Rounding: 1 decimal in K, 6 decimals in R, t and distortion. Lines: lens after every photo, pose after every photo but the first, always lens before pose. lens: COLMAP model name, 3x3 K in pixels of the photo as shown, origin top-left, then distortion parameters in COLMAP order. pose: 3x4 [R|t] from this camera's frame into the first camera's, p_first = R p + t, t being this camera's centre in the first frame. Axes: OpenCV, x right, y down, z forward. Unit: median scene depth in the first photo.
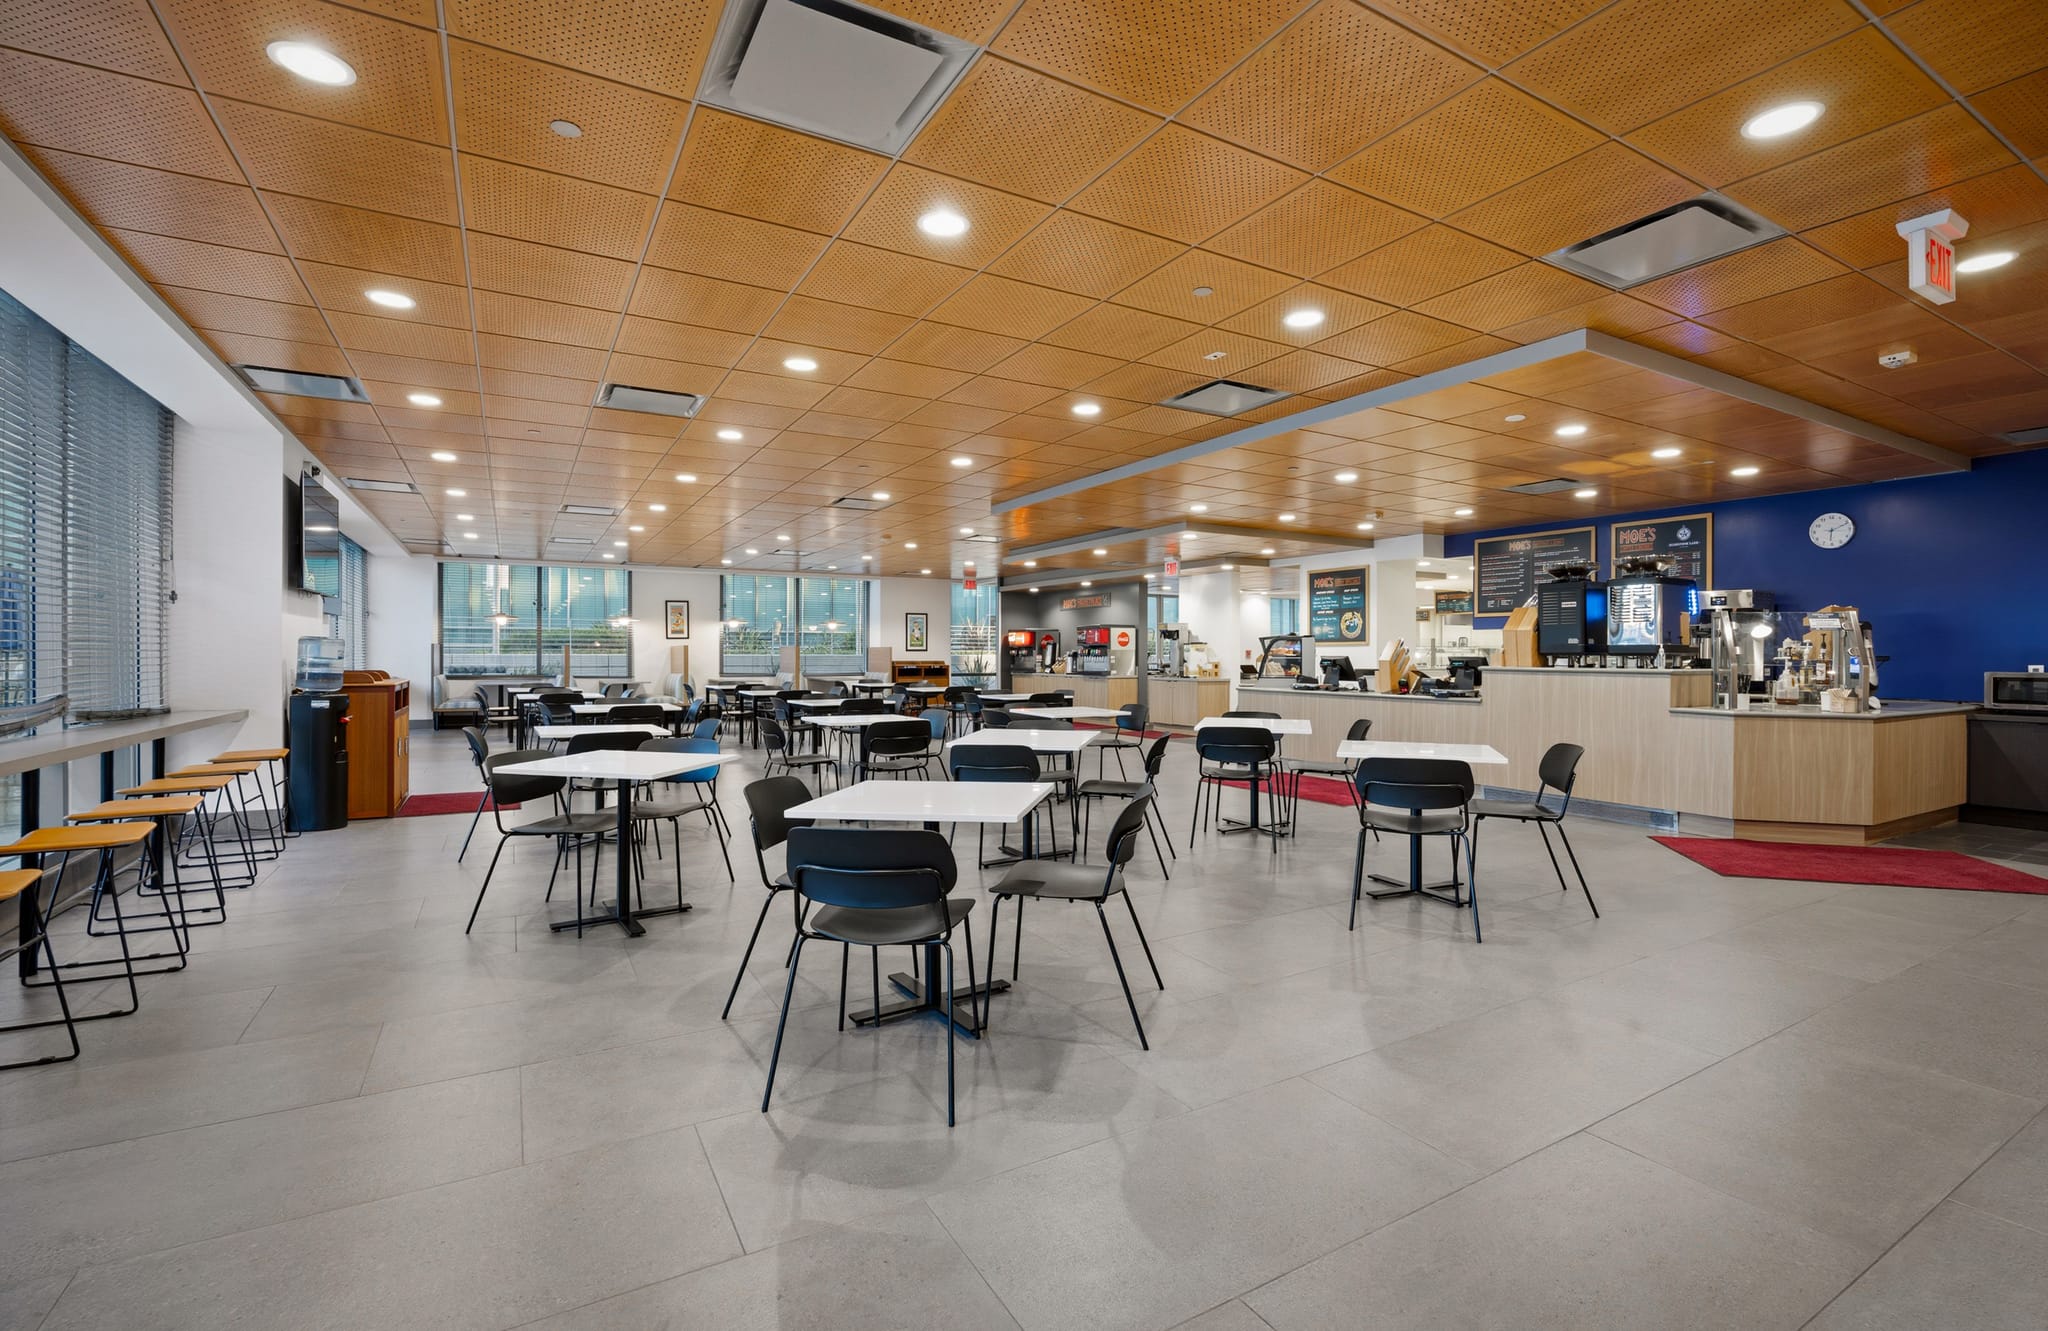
lens RADIAL K [[909.1, 0, 1015.7], [0, 909.1, 660.2], [0, 0, 1]] dist [-0.011187, -0.000456]
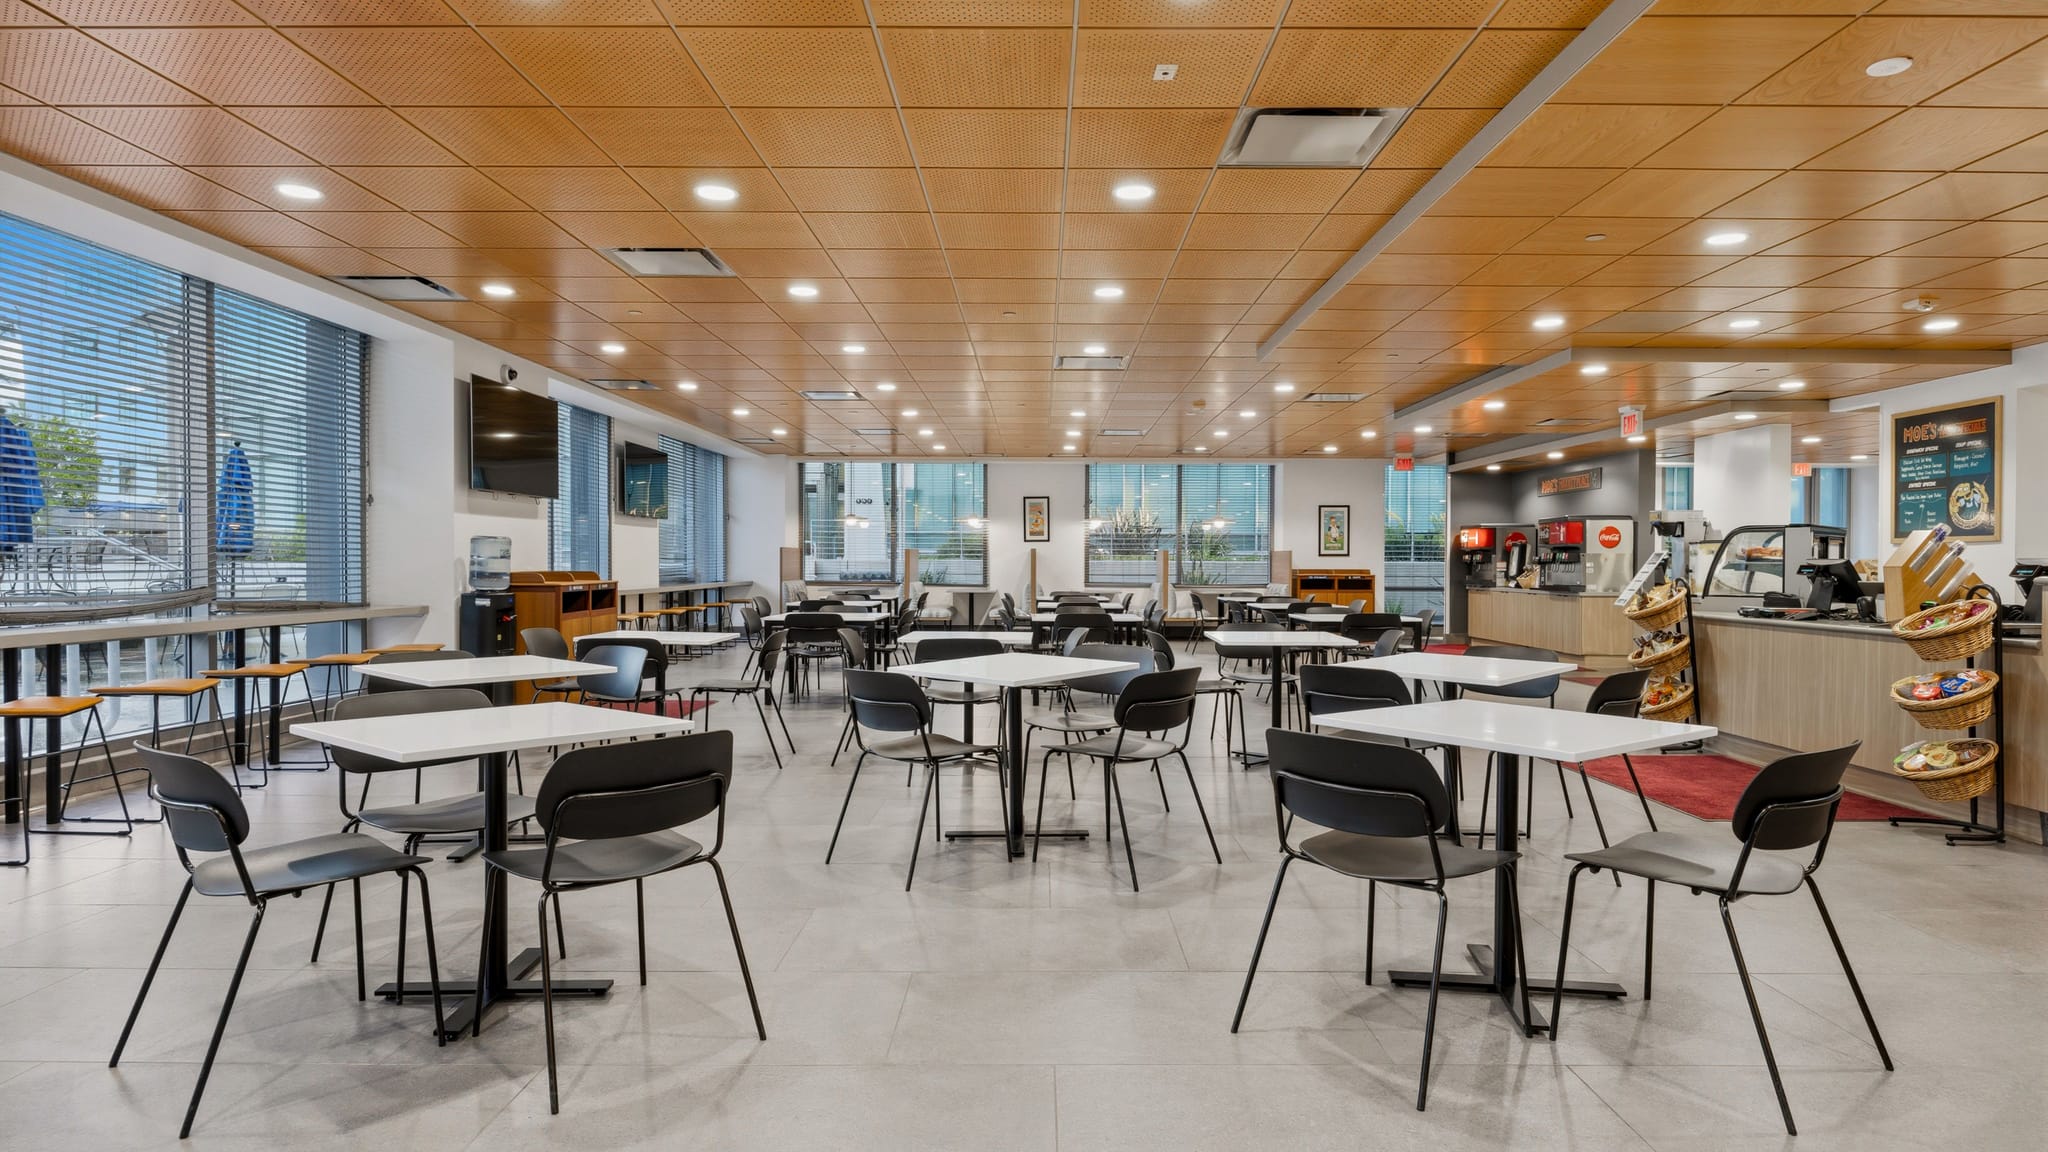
lens RADIAL K [[1132.3, 0, 1032.7], [0, 1132.3, 570.4], [0, 0, 1]] dist [-0.000416, 0.000384]
pose [[0.862870, 0.006083, -0.505389, 0.352895], [-0.006793, 0.999977, 0.000438, 0.006640], [0.505380, 0.003055, 0.862892, 0.177023]]
